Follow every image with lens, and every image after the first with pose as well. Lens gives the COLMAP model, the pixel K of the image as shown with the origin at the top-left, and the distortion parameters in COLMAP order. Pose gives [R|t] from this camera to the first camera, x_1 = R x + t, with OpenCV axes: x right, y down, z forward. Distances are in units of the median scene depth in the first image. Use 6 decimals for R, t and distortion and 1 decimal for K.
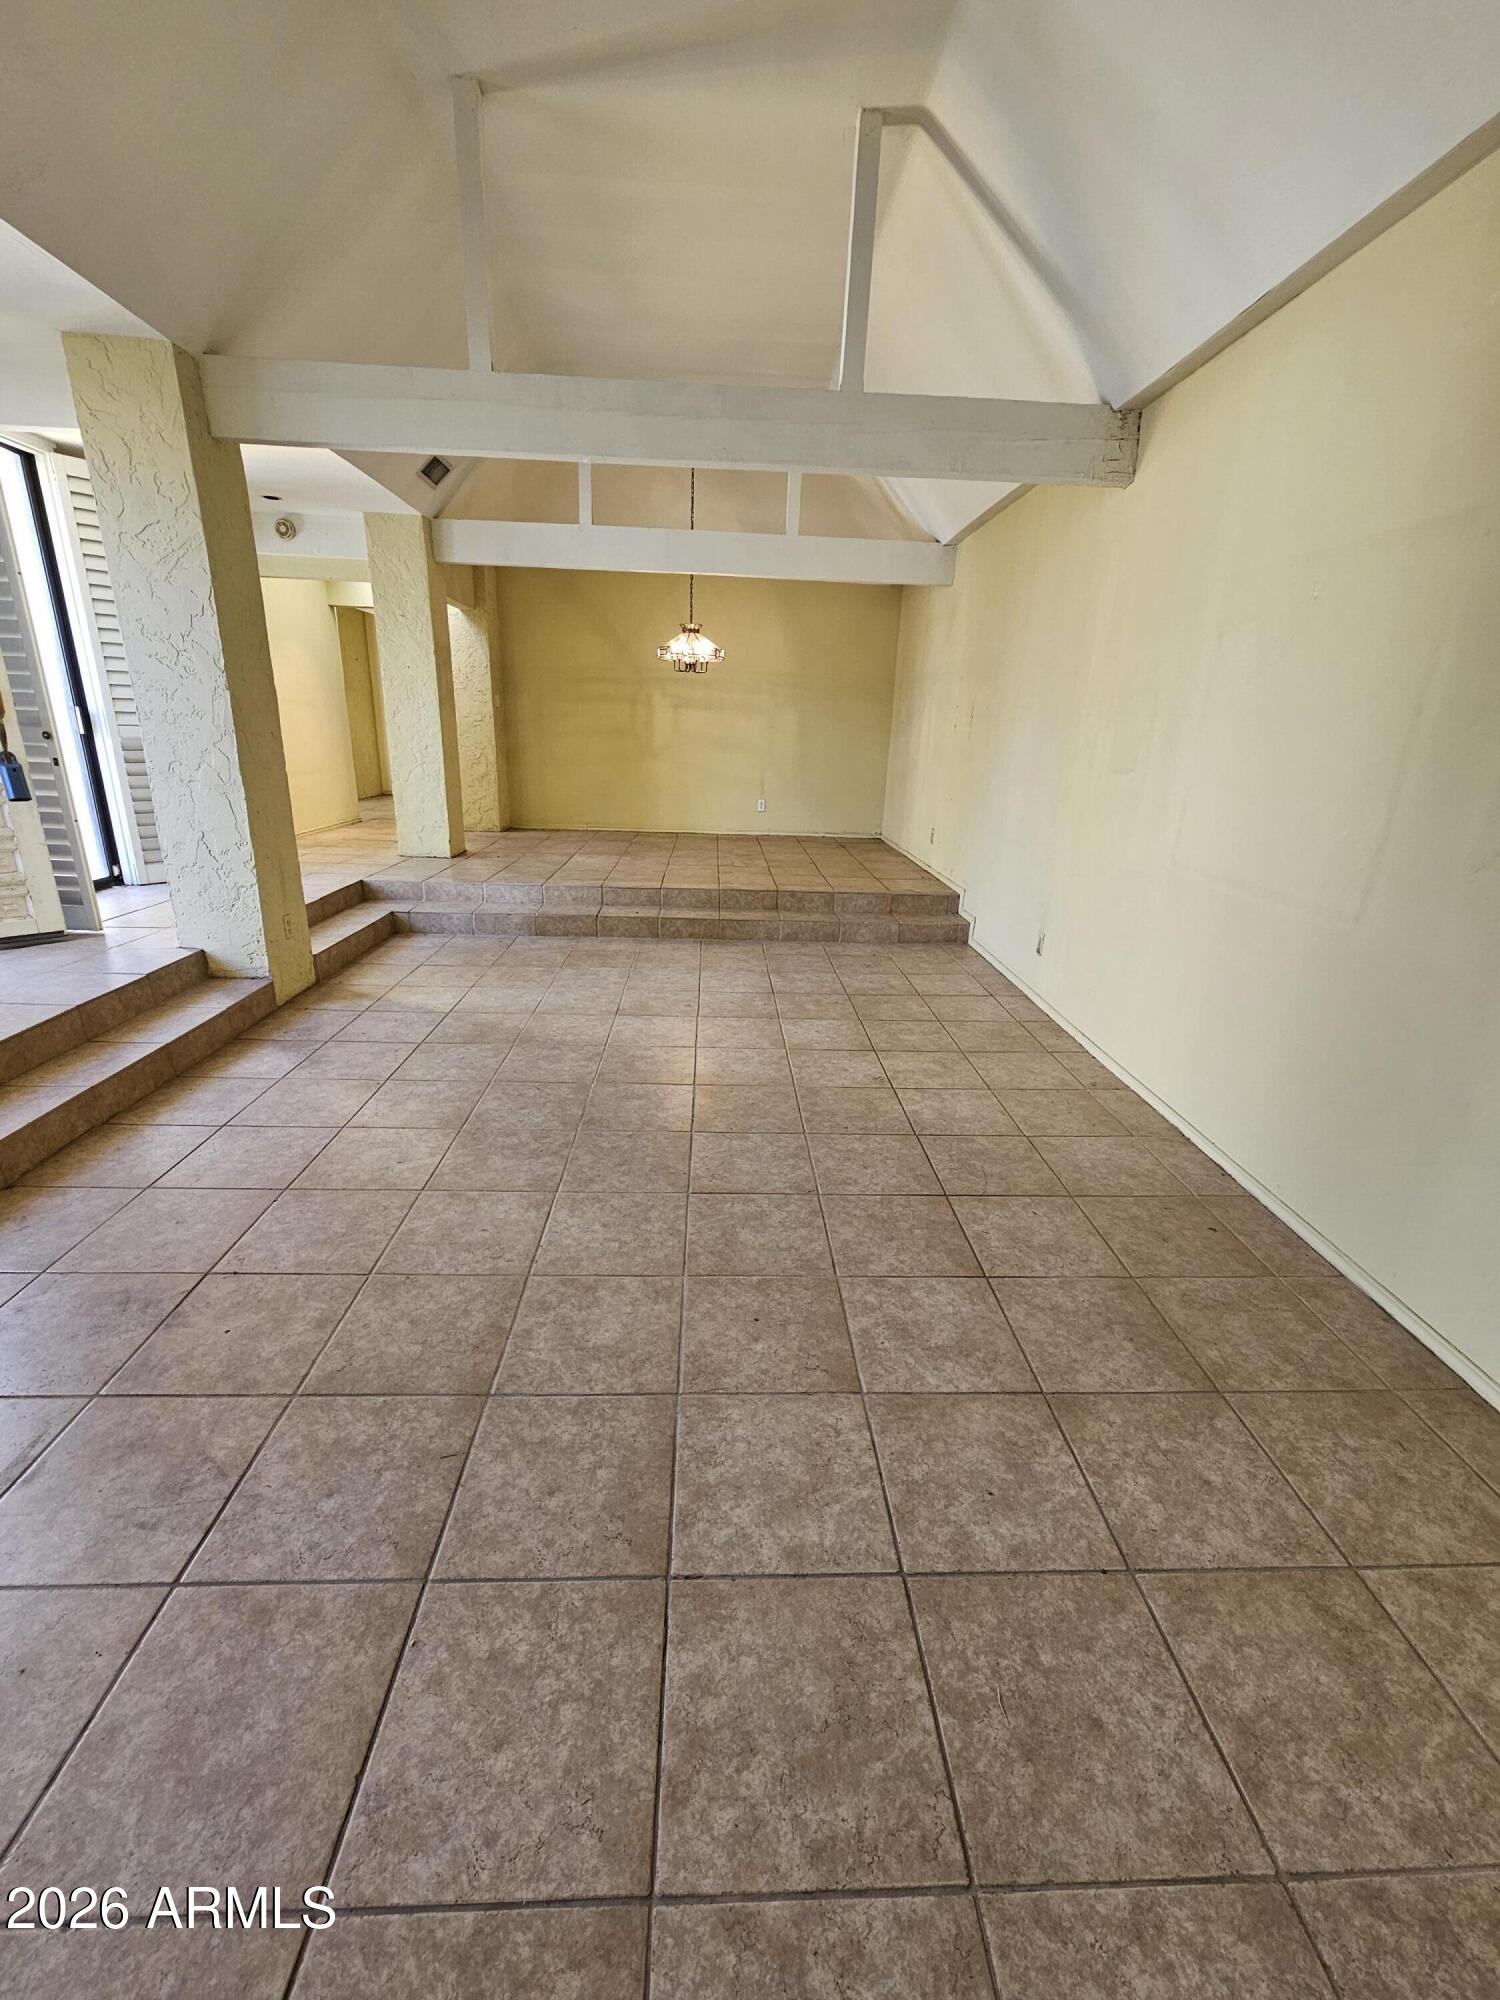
lens RADIAL K [[814.7, 0, 753.5], [0, 814.7, 993.9], [0, 0, 1]] dist [-0.010907, -0.000295]
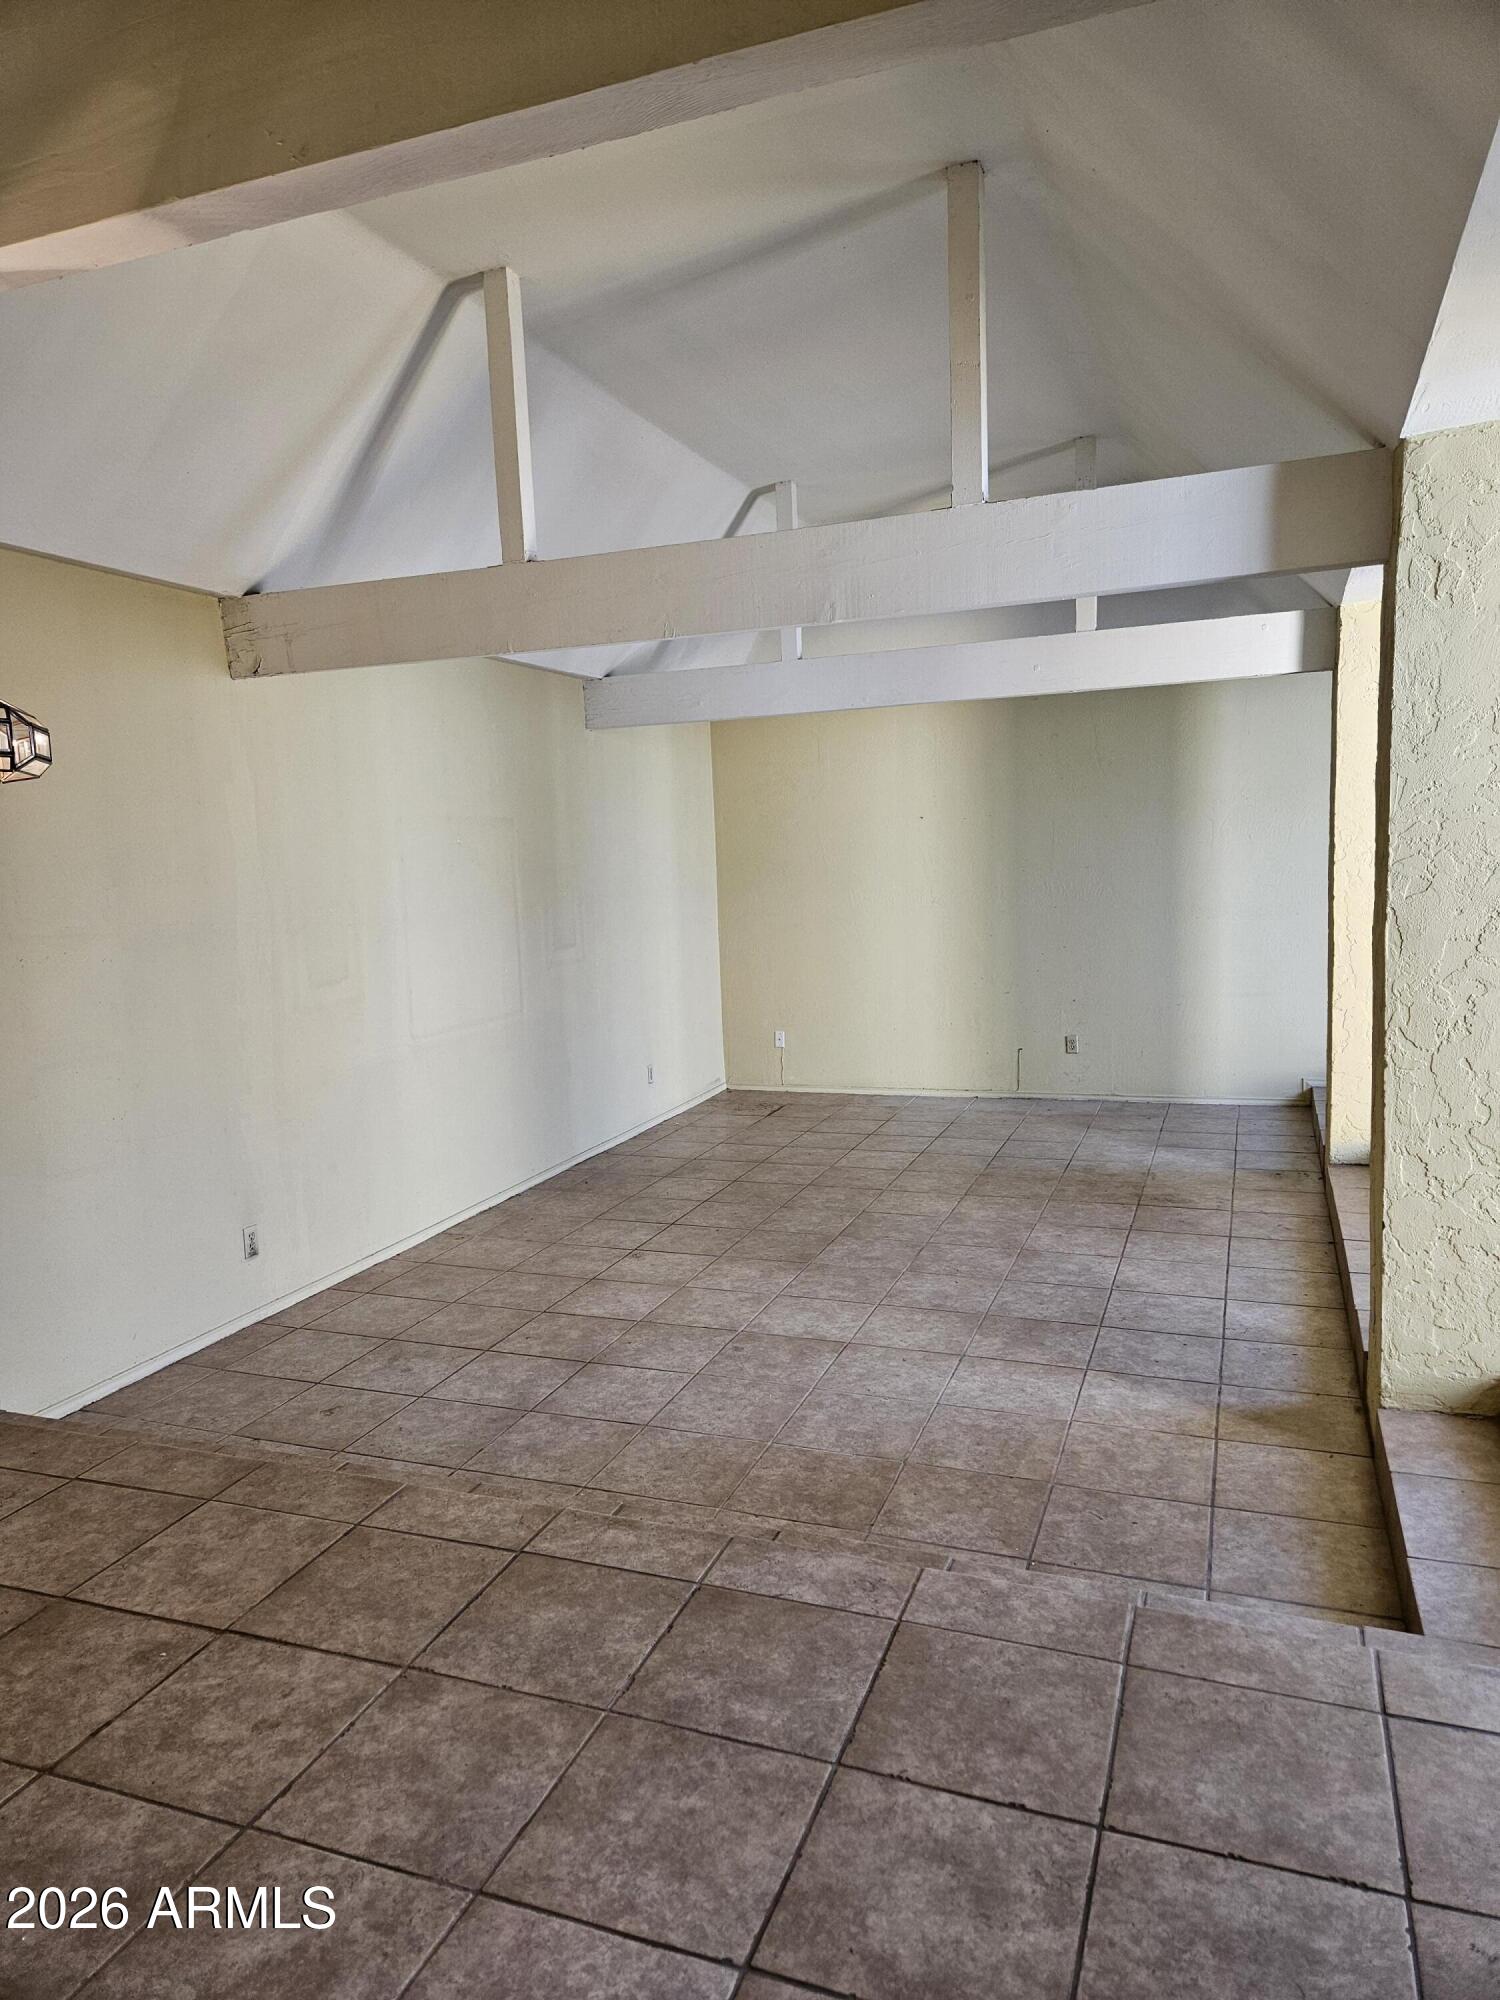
lens RADIAL K [[1340.3, 0, 756.5], [0, 1340.3, 1007.0], [0, 0, 1]] dist [0.025338, -0.003281]
pose [[-0.920989, -0.045230, 0.386954, -0.526149], [0.128447, 0.902449, 0.411202, -0.716372], [-0.367805, 0.428416, -0.825336, 1.840856]]
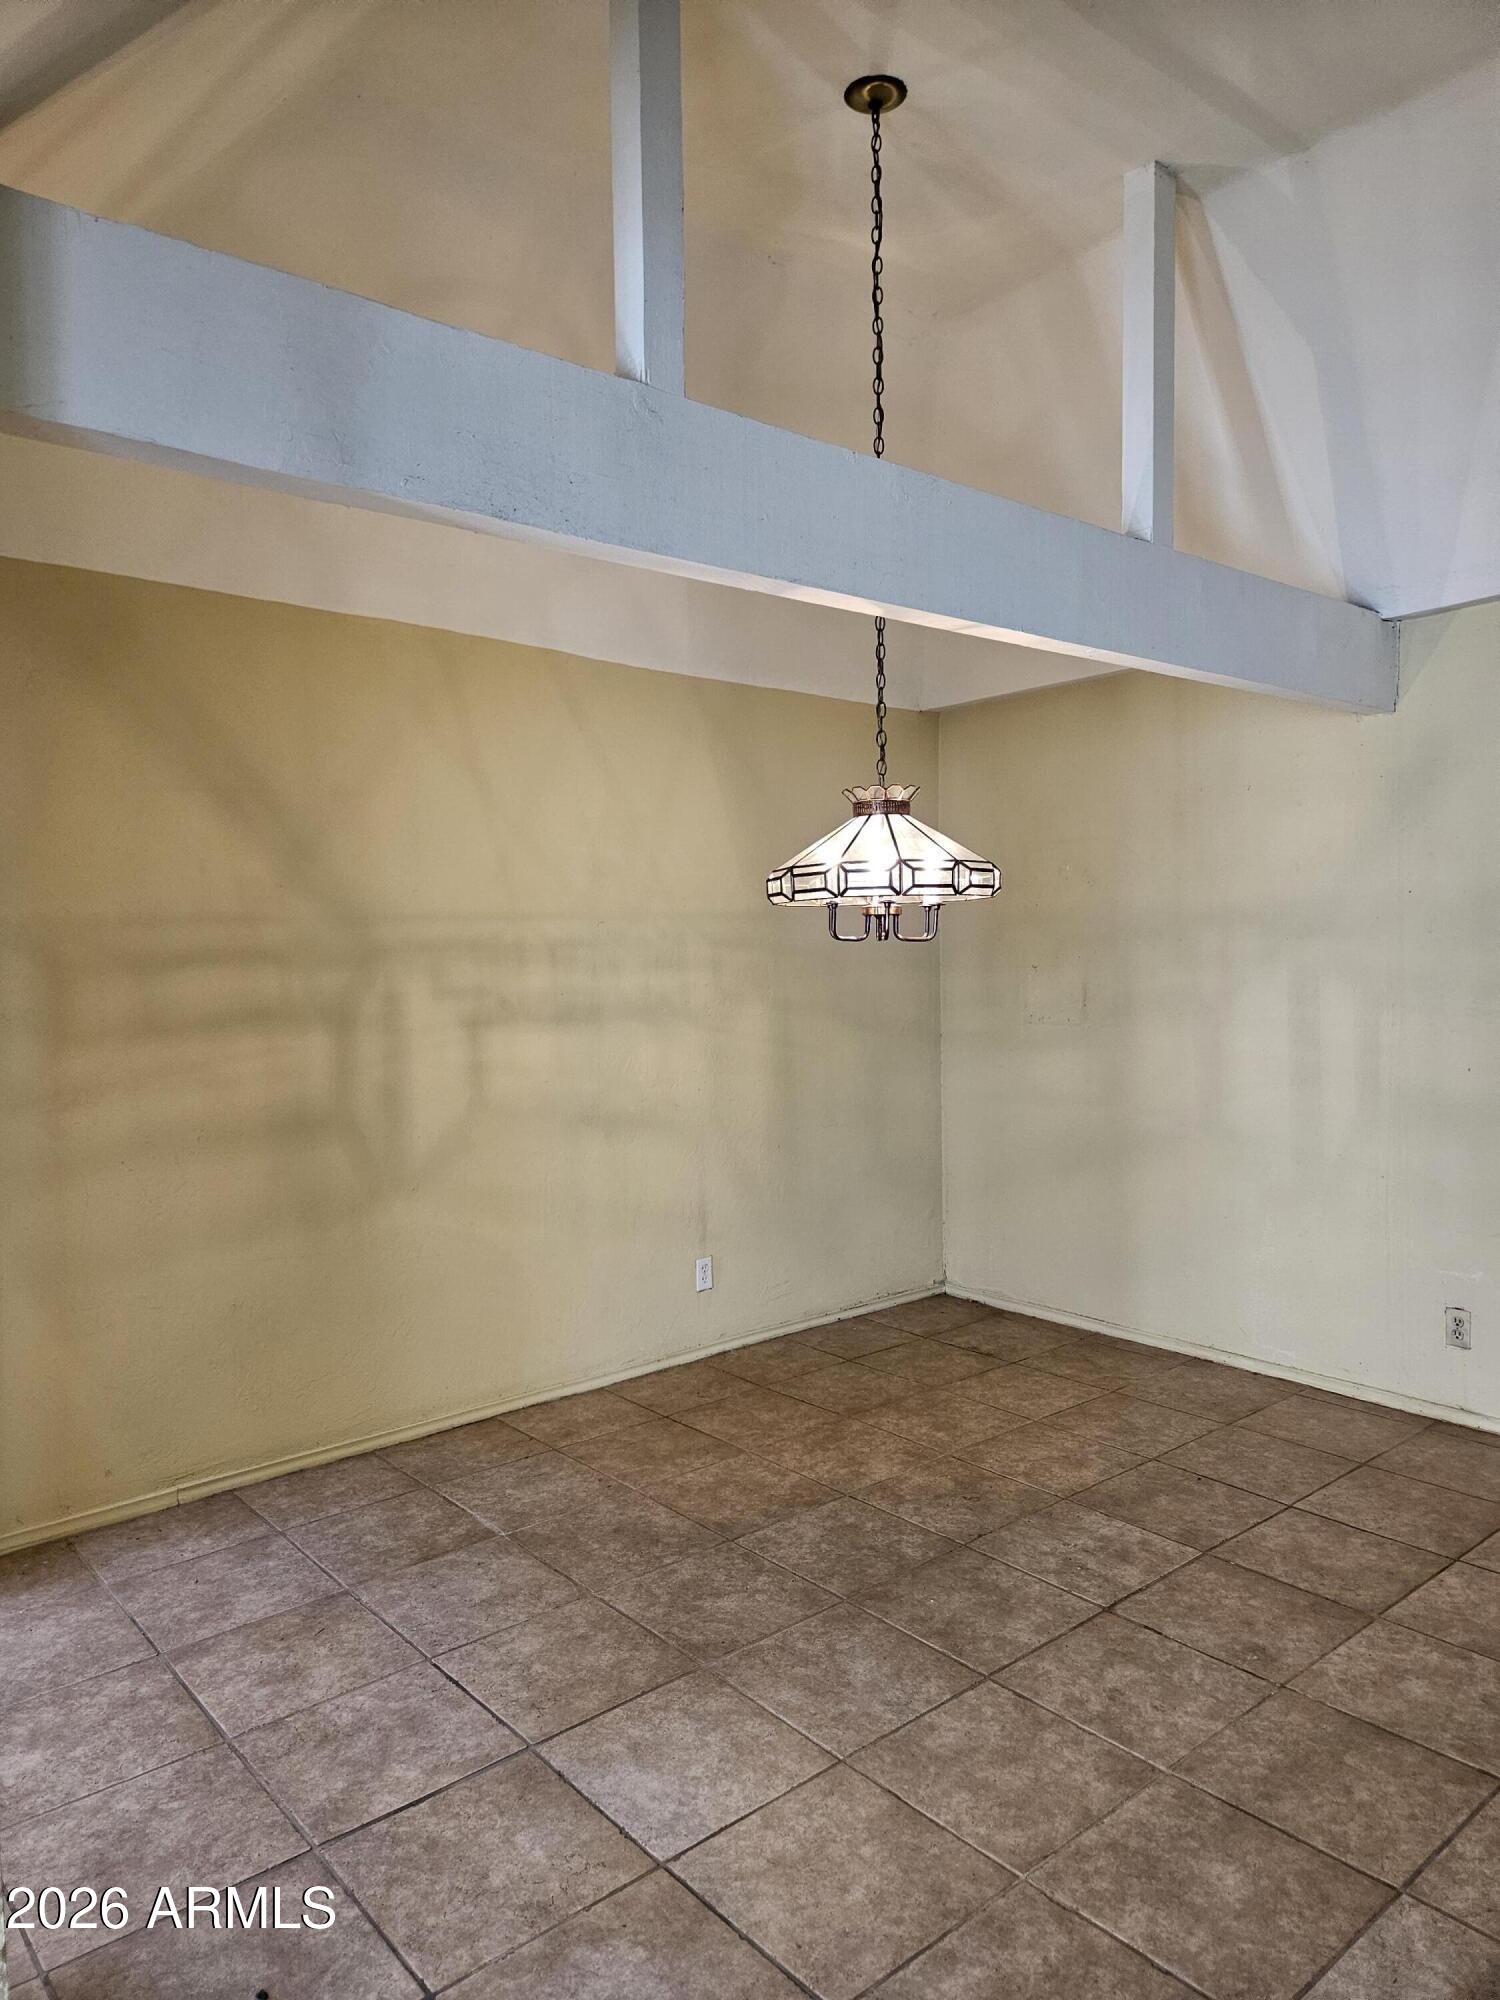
lens RADIAL K [[1340.3, 0, 755.7], [0, 1340.3, 999.0], [0, 0, 1]] dist [0.025338, -0.003281]
pose [[0.787760, -0.073287, 0.611607, -0.645942], [0.234383, 0.953873, -0.187591, -0.477151], [-0.569648, 0.291127, 0.768600, 1.069798]]
